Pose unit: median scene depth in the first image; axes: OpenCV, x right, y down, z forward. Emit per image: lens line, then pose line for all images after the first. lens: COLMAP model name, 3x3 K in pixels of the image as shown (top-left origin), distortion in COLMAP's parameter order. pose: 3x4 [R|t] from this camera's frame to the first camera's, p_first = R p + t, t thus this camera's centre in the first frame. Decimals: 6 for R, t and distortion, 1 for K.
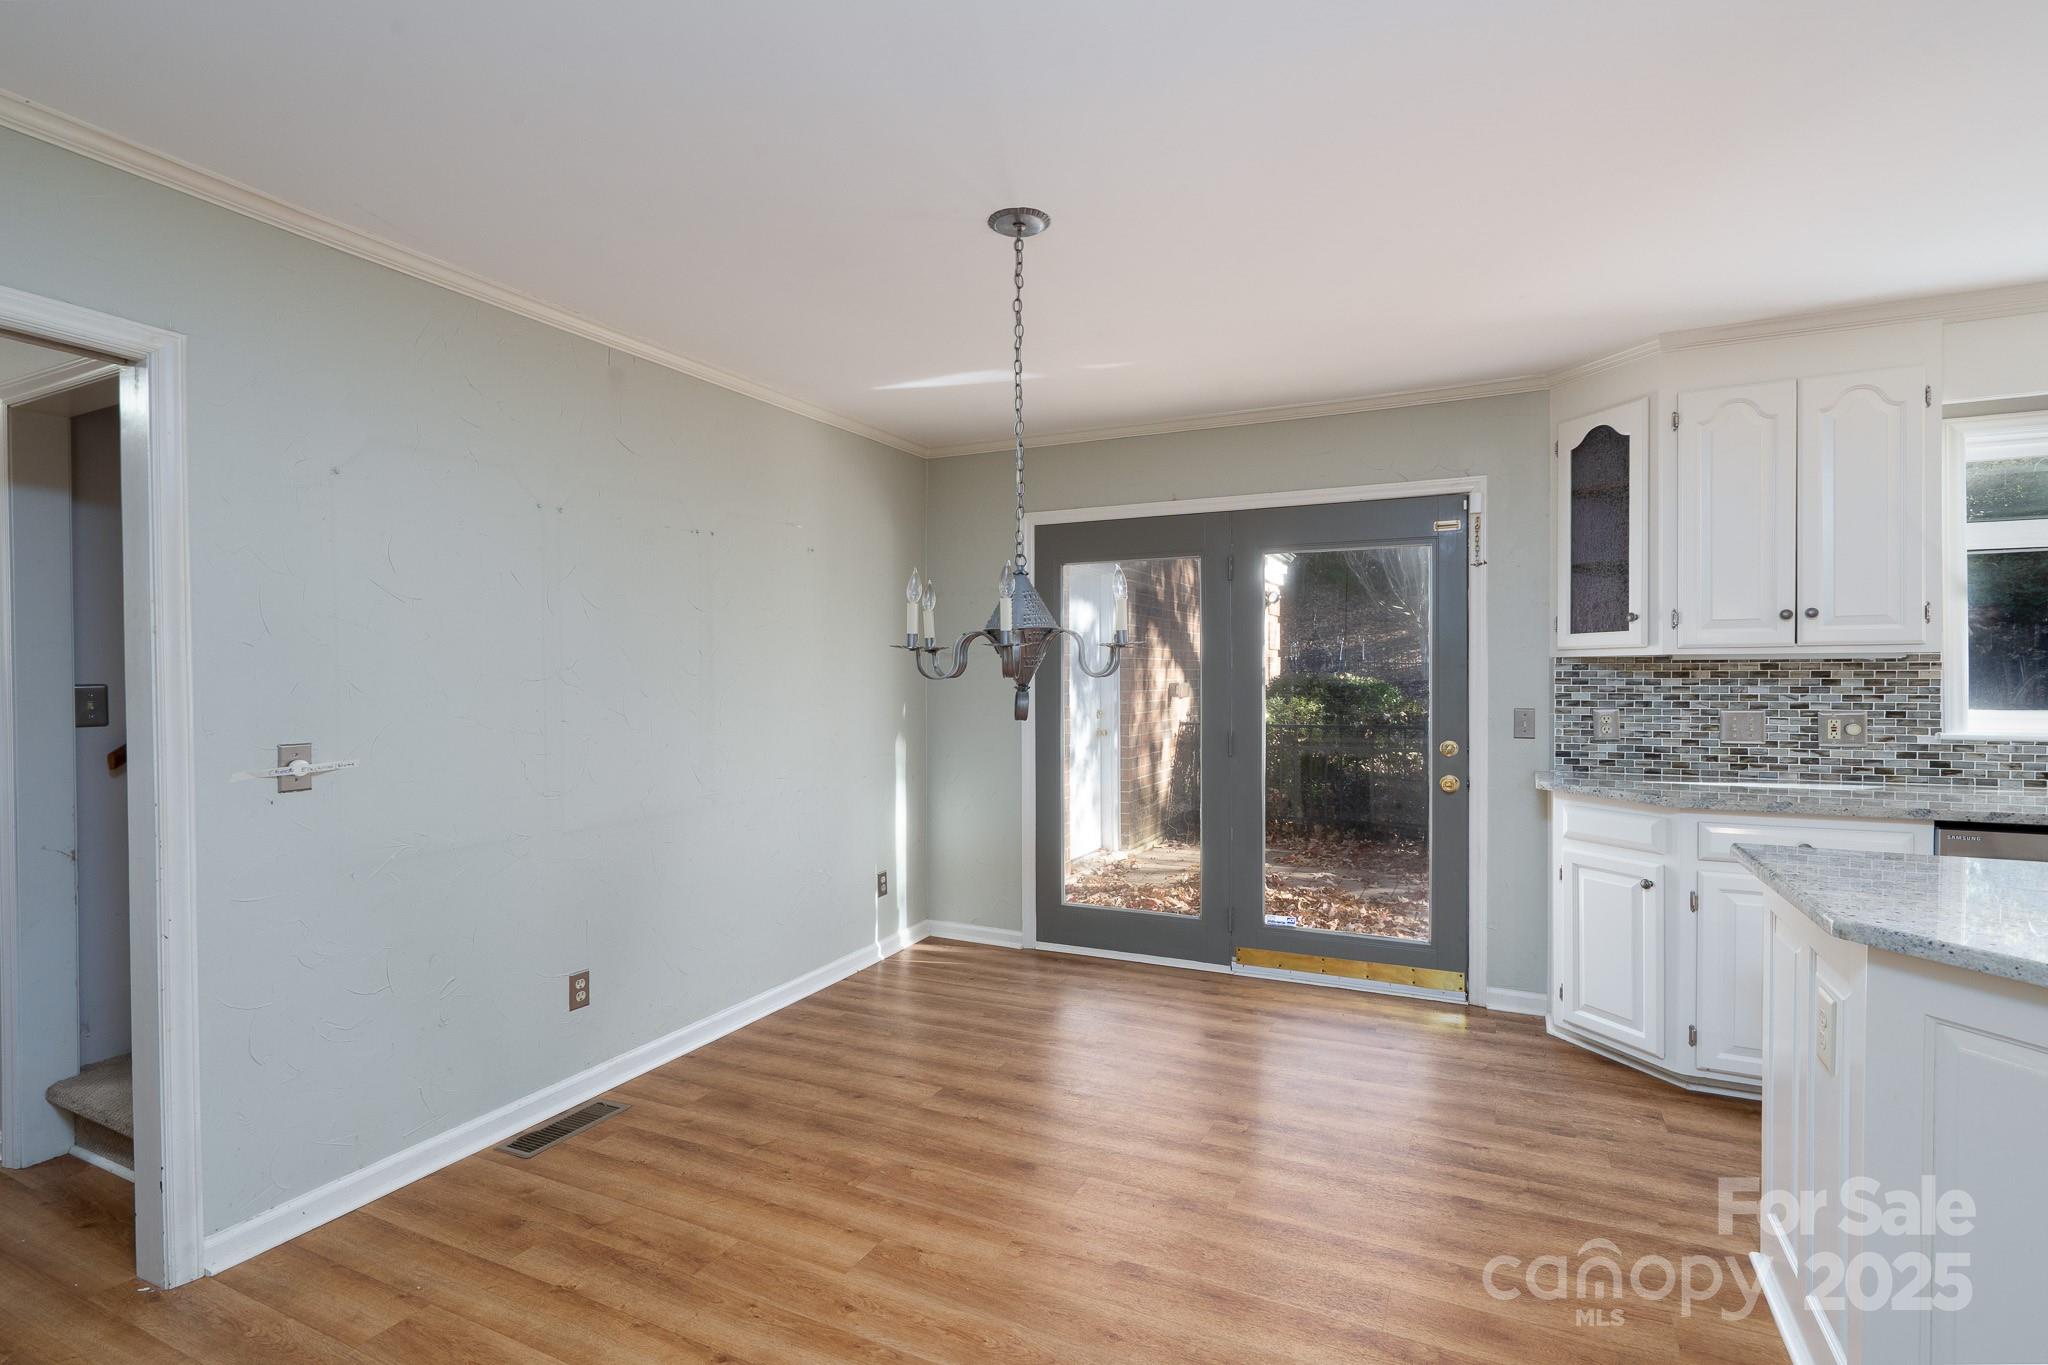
lens RADIAL K [[926.0, 0, 1024.0], [0, 926.0, 682.5], [0, 0, 1]] dist [0.000911, 0.000378]
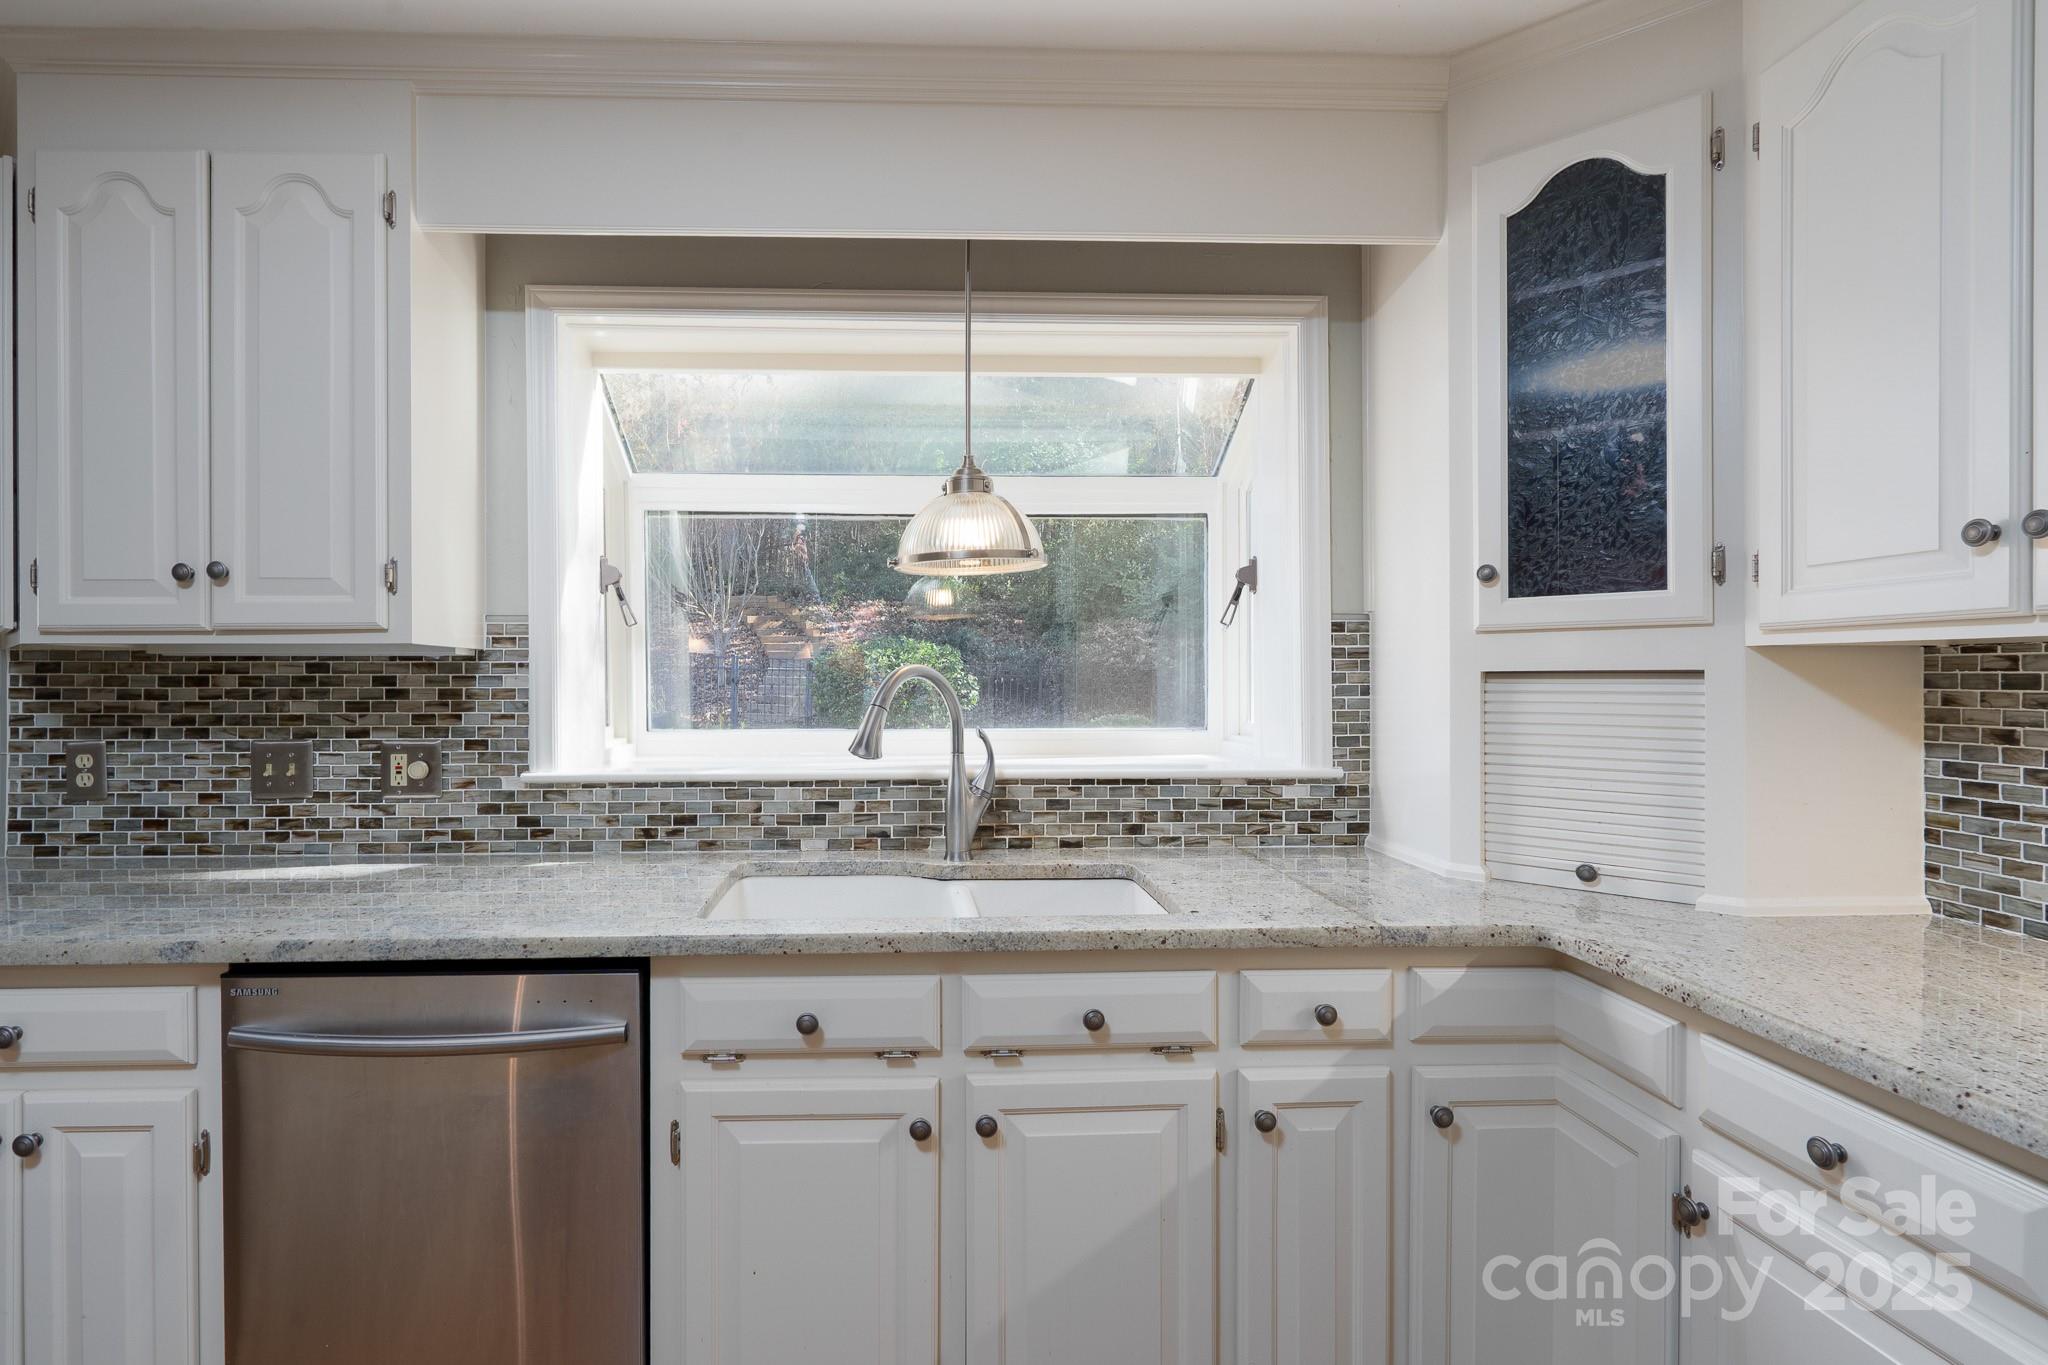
lens RADIAL K [[947.7, 0, 960.3], [0, 947.7, 679.2], [0, 0, 1]] dist [-0.000989, -0.000045]
pose [[0.875954, 0.001113, 0.482394, 0.881851], [0.003014, 0.999965, -0.007780, -0.004021], [-0.482385, 0.008269, 0.875920, 0.263870]]
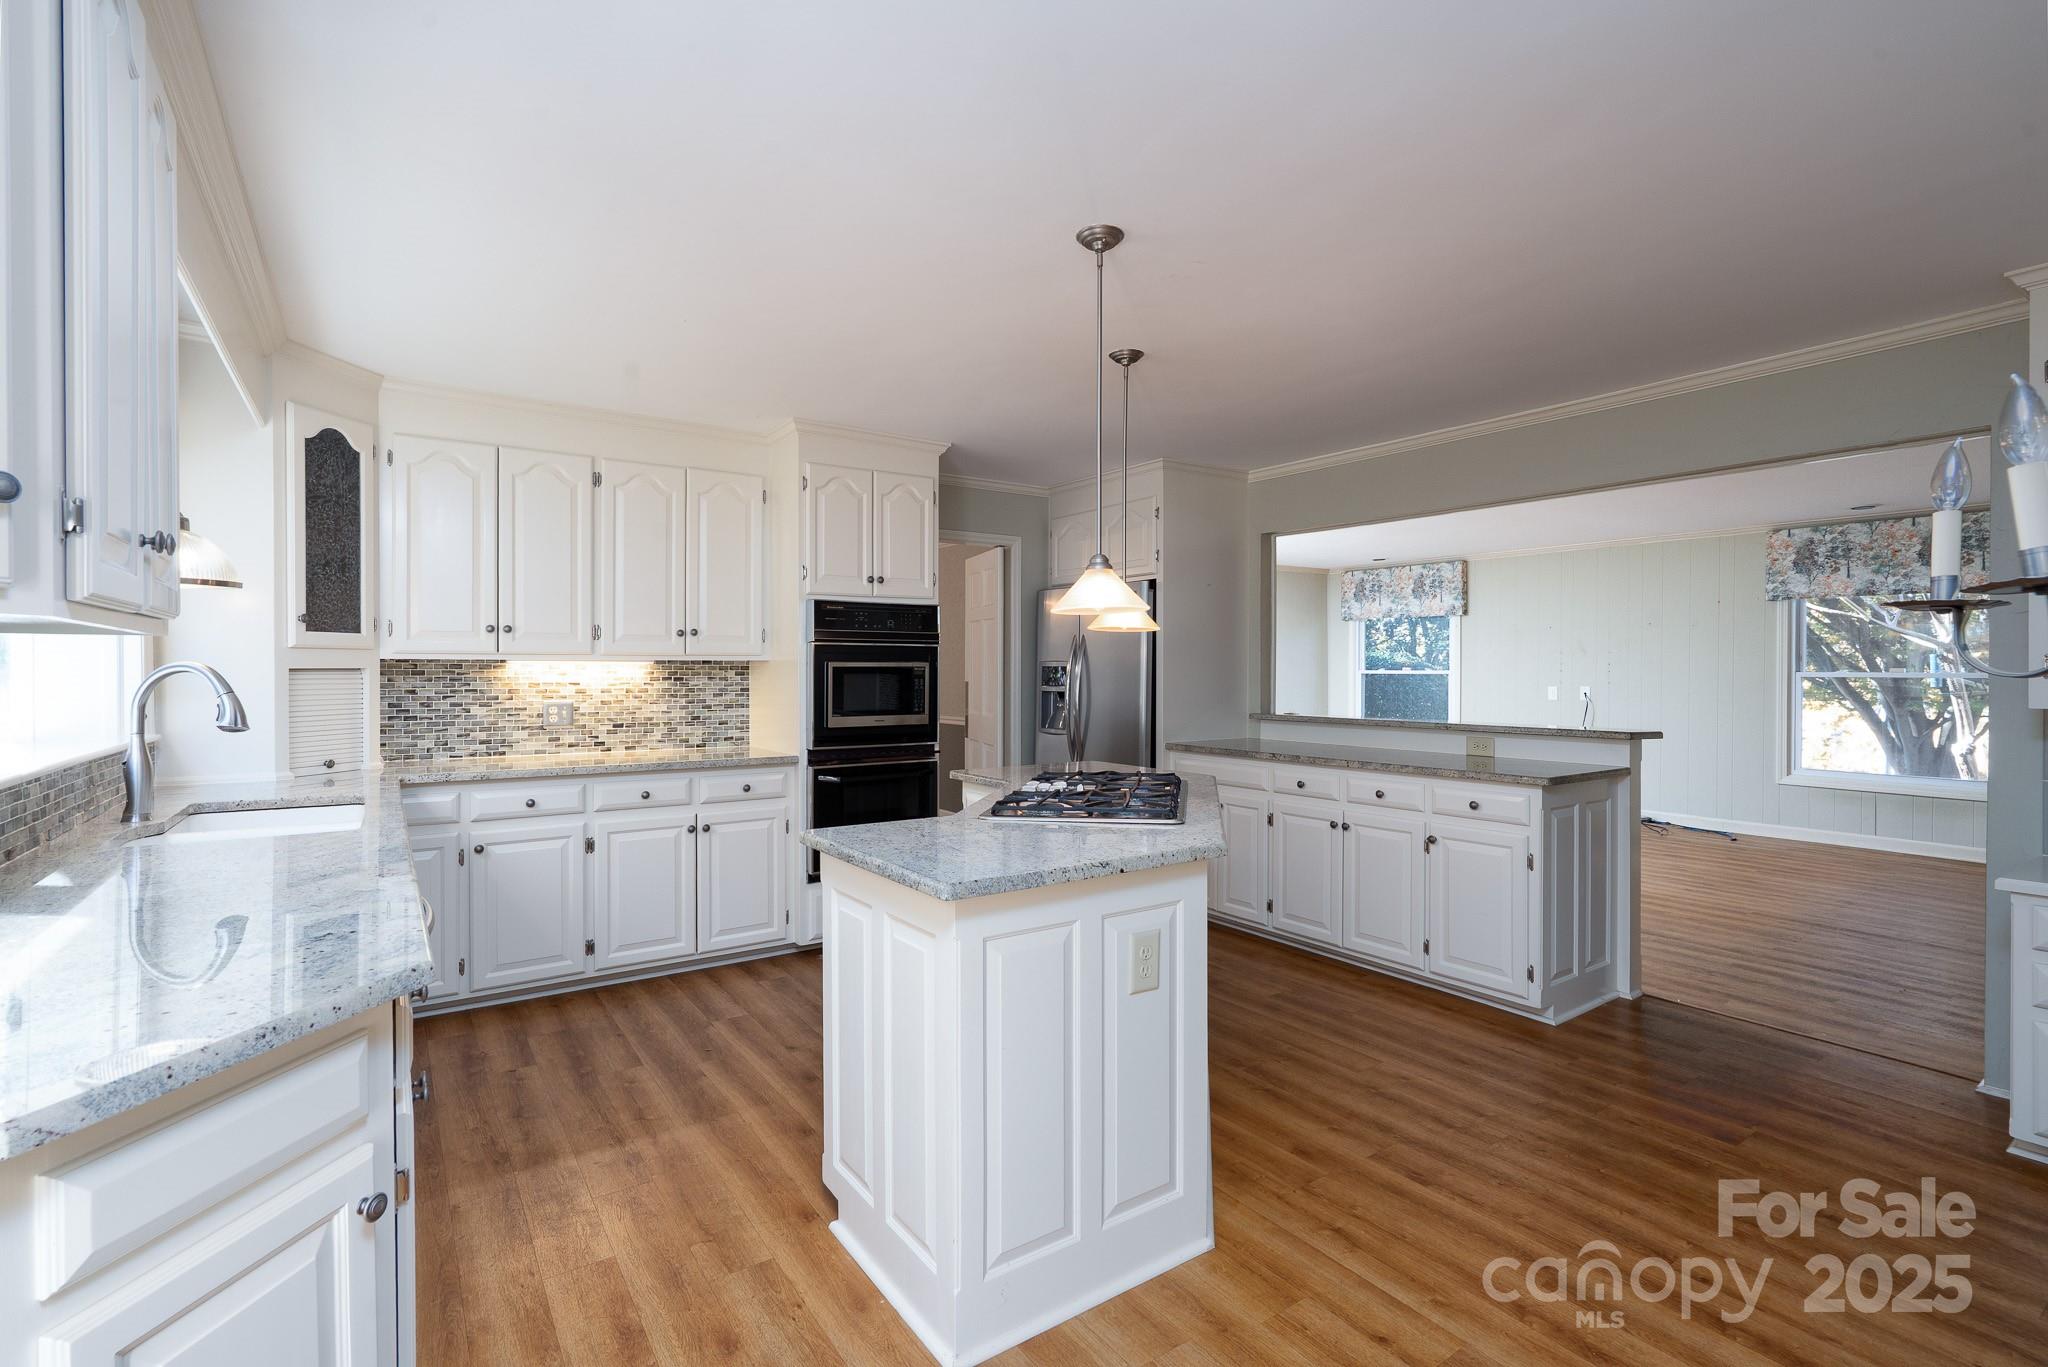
lens RADIAL K [[926.0, 0, 1024.0], [0, 926.0, 683.5], [0, 0, 1]] dist [0.000911, 0.000378]
pose [[-0.878790, -0.001354, 0.477207, 0.248945], [0.008865, 0.999777, 0.019161, -0.006773], [-0.477126, 0.021069, -0.878582, 1.070849]]
